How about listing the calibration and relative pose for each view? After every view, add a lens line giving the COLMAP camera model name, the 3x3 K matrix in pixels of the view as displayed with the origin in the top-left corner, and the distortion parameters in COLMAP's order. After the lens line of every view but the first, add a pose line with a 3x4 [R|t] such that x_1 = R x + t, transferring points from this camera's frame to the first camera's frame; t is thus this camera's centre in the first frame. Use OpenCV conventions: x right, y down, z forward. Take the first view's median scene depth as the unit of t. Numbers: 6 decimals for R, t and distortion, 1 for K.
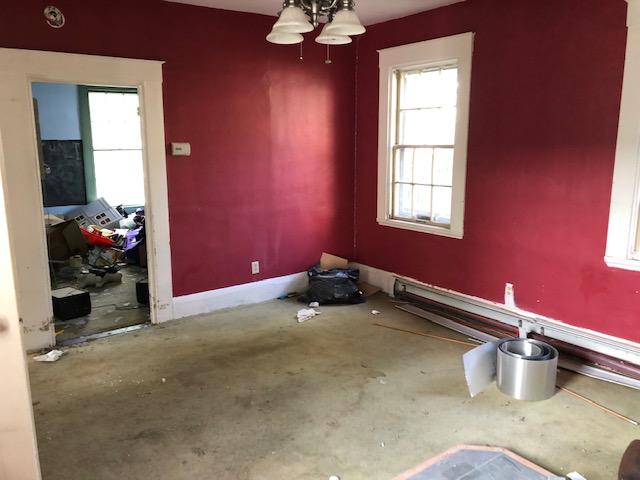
lens RADIAL K [[523.1, 0, 318.1], [0, 523.1, 244.9], [0, 0, 1]] dist [0.040469, -0.039568]
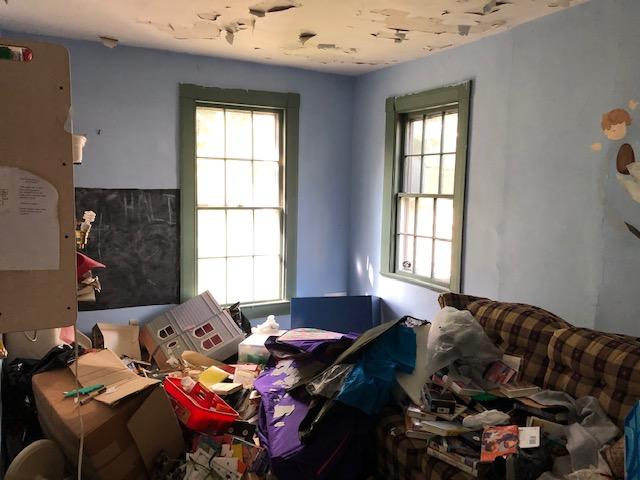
lens RADIAL K [[523.1, 0, 321.7], [0, 523.1, 236.7], [0, 0, 1]] dist [0.040469, -0.039568]
pose [[0.992219, 0.034215, -0.119714, -0.229000], [-0.044005, 0.995814, -0.080107, -0.111347], [0.116472, 0.084752, 0.989571, 0.467306]]
